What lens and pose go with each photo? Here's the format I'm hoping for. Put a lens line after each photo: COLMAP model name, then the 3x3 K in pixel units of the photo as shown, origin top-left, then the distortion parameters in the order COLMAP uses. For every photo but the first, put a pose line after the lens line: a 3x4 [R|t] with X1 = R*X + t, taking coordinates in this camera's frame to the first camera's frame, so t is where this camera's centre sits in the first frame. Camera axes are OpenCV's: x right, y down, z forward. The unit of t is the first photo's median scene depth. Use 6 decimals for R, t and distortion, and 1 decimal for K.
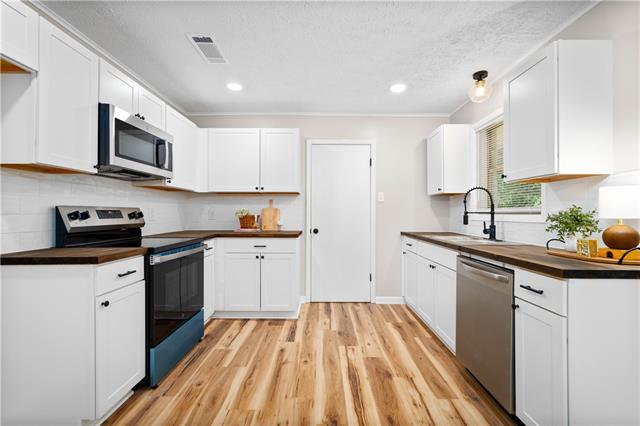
lens RADIAL K [[271.5, 0, 319.7], [0, 271.5, 213.0], [0, 0, 1]] dist [-0.002333, -0.000486]
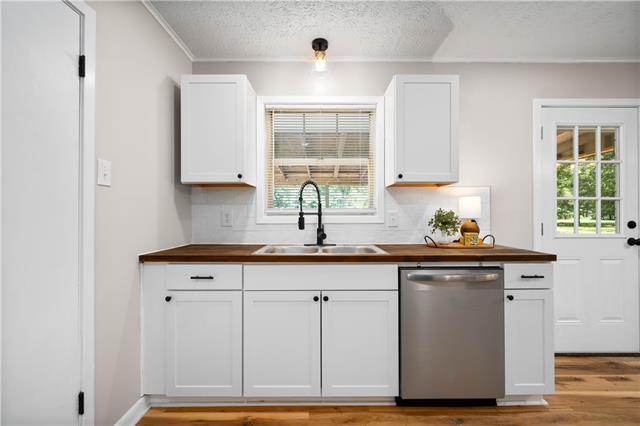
lens RADIAL K [[271.5, 0, 320.5], [0, 271.5, 212.1], [0, 0, 1]] dist [-0.002333, -0.000486]
pose [[-0.008227, 0.005426, 0.999951, -0.220794], [-0.002431, 0.999982, -0.005446, -0.001548], [-0.999963, -0.002476, -0.008213, 0.995364]]
